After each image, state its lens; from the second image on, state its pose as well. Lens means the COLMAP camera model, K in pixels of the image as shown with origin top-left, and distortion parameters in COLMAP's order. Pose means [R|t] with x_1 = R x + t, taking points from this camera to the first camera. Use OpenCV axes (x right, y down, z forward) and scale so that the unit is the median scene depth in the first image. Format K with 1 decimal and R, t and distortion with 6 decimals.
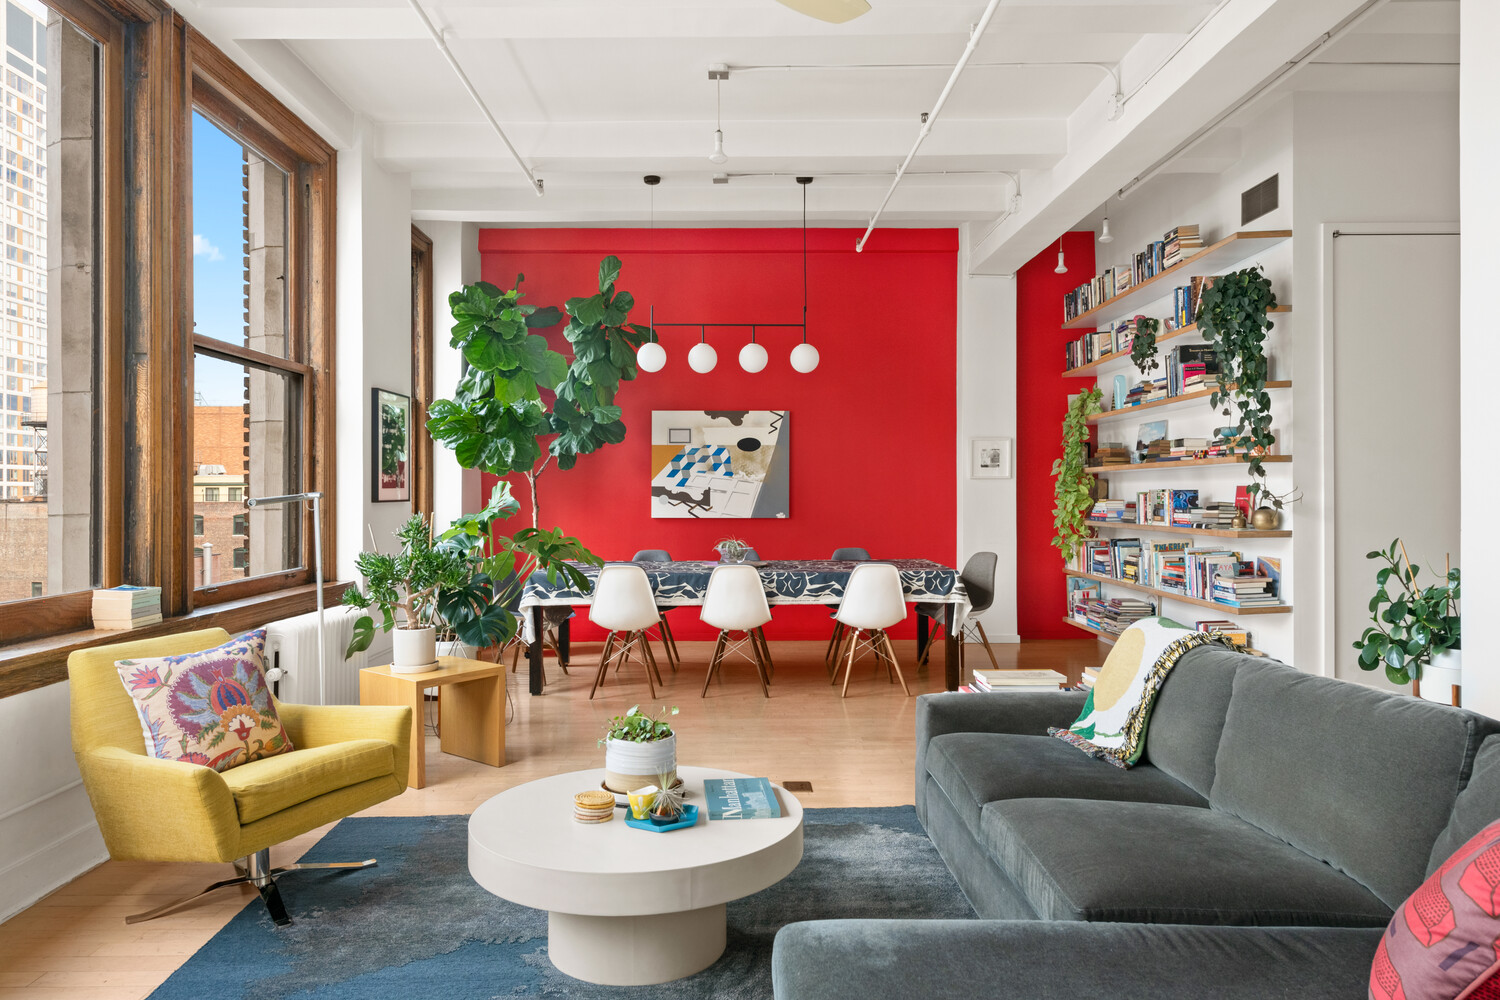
lens RADIAL K [[991.5, 0, 744.9], [0, 991.5, 495.9], [0, 0, 1]] dist [0.003754, 0.000914]
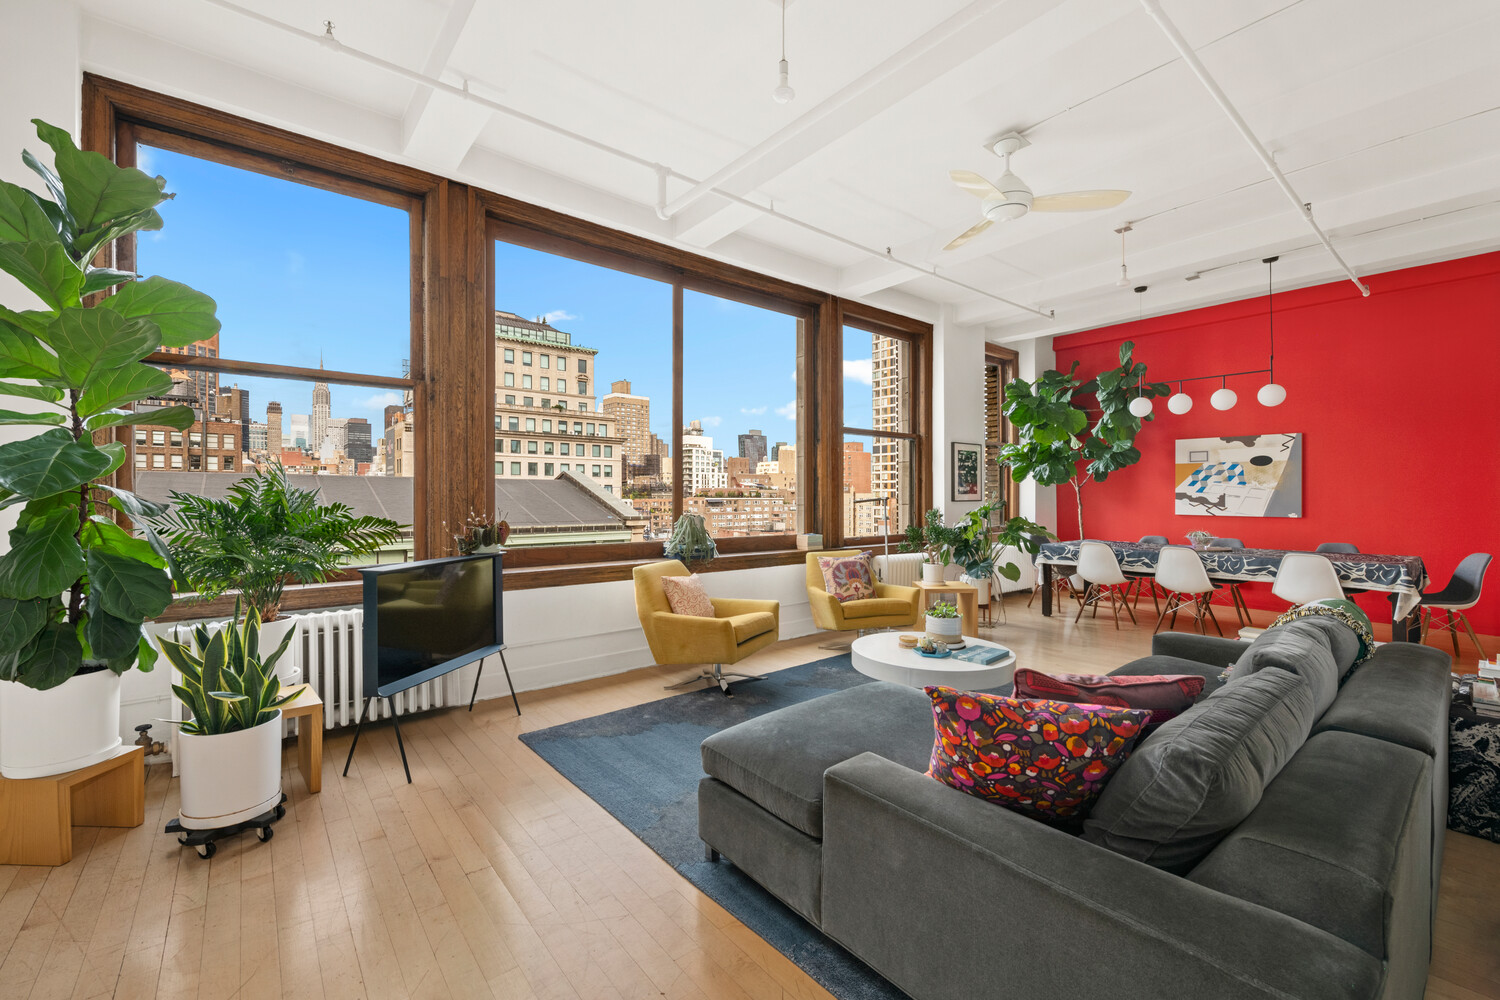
lens RADIAL K [[618.3, 0, 747.7], [0, 618.3, 495.2], [0, 0, 1]] dist [-0.011859, -0.000405]
pose [[0.617220, 0.002910, -0.786785, 0.274522], [-0.005957, 0.999982, -0.000974, -0.001603], [0.786768, 0.005288, 0.617226, -0.043901]]
